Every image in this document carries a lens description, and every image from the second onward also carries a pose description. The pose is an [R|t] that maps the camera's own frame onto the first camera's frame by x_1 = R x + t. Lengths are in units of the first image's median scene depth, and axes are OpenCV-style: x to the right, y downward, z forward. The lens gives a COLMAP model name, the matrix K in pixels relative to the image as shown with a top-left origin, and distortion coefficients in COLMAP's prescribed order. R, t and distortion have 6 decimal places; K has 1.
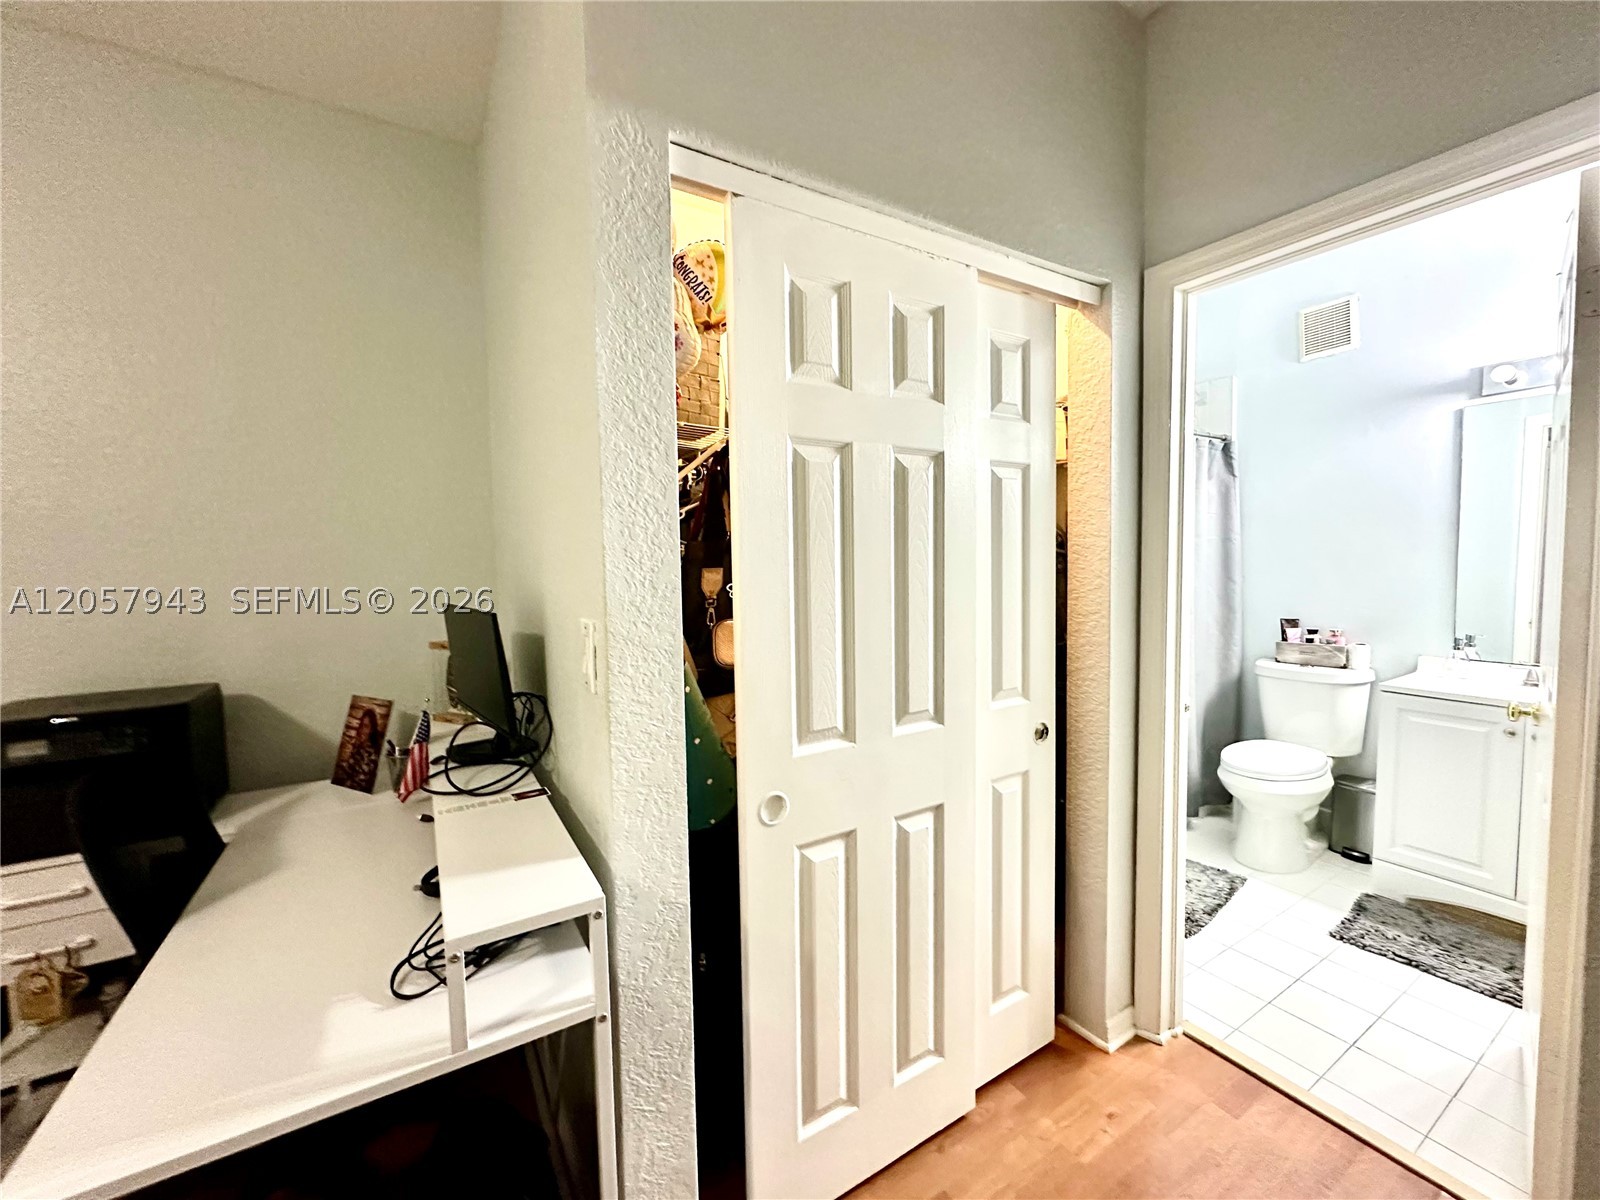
lens RADIAL K [[636.0, 0, 803.1], [0, 636.0, 595.0], [0, 0, 1]] dist [-0.003951, -0.000420]
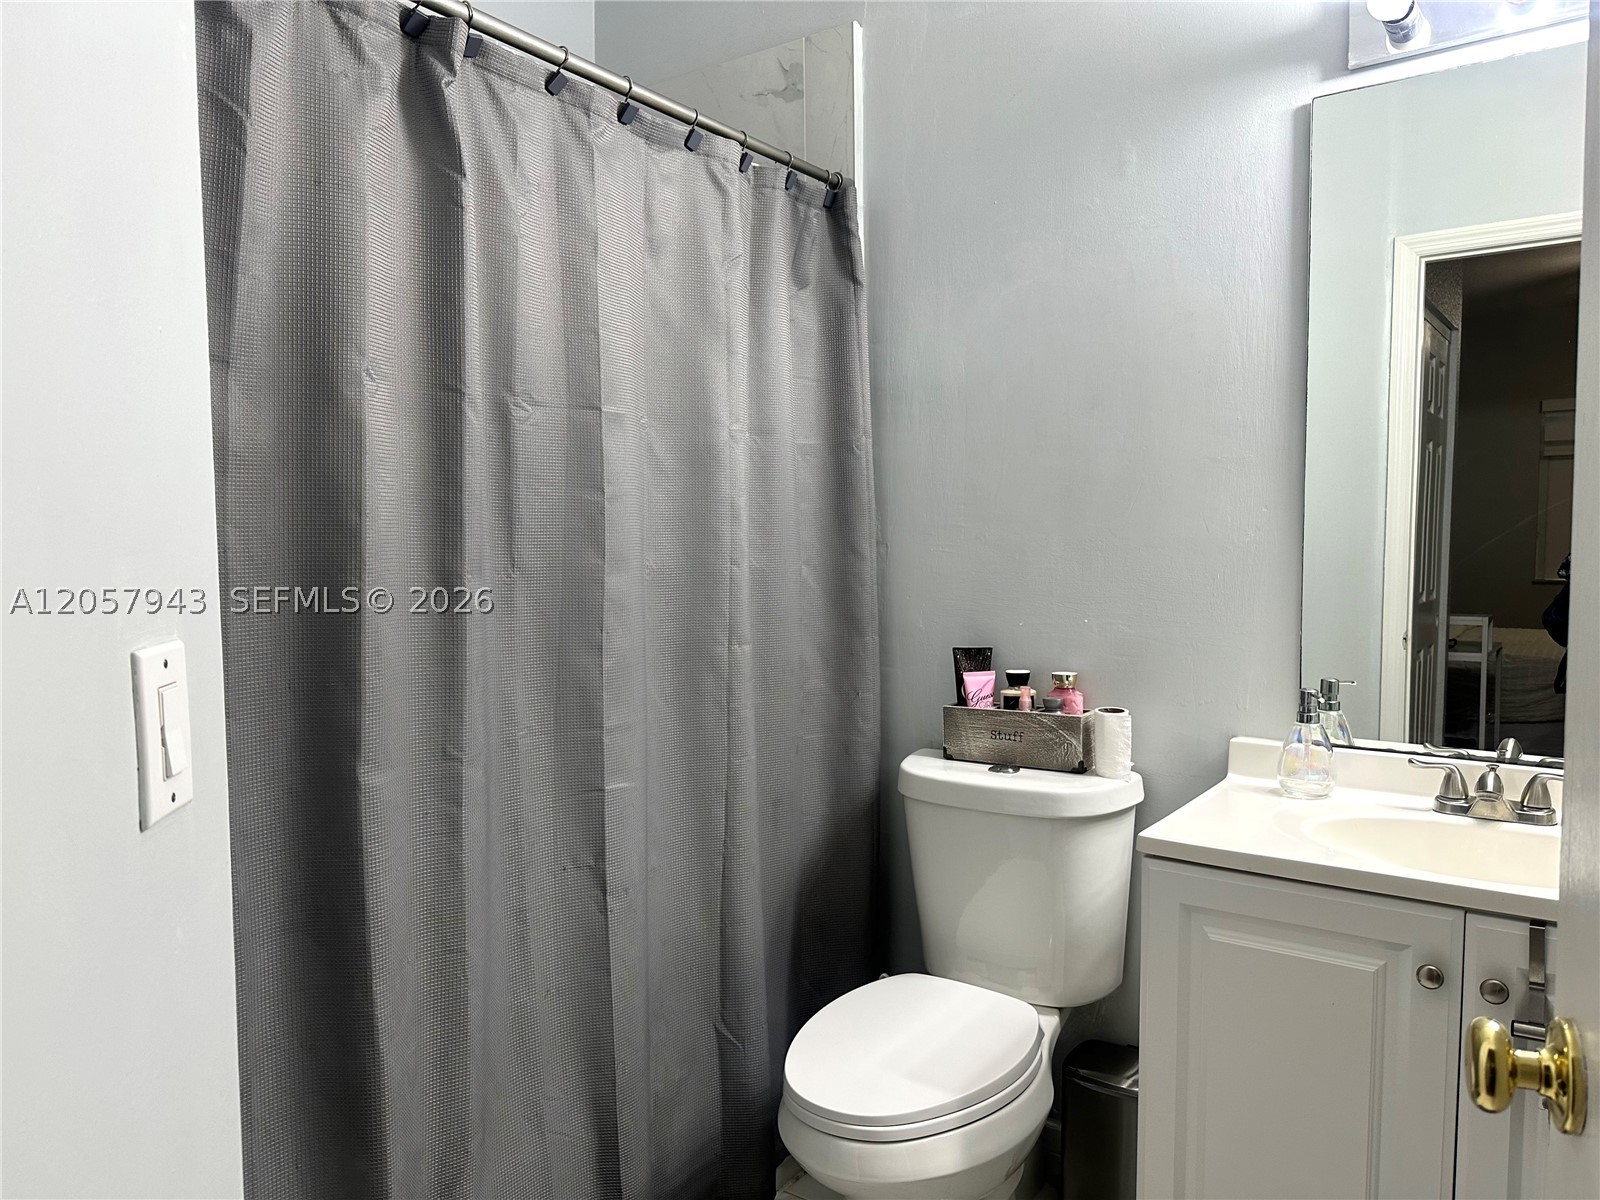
lens RADIAL K [[1123.4, 0, 802.0], [0, 1123.4, 607.9], [0, 0, 1]] dist [0.008489, -0.002257]
pose [[0.923511, -0.015992, 0.383240, 0.419509], [0.014309, 0.999871, 0.007241, 0.007132], [-0.383306, -0.001203, 0.923621, 0.415755]]
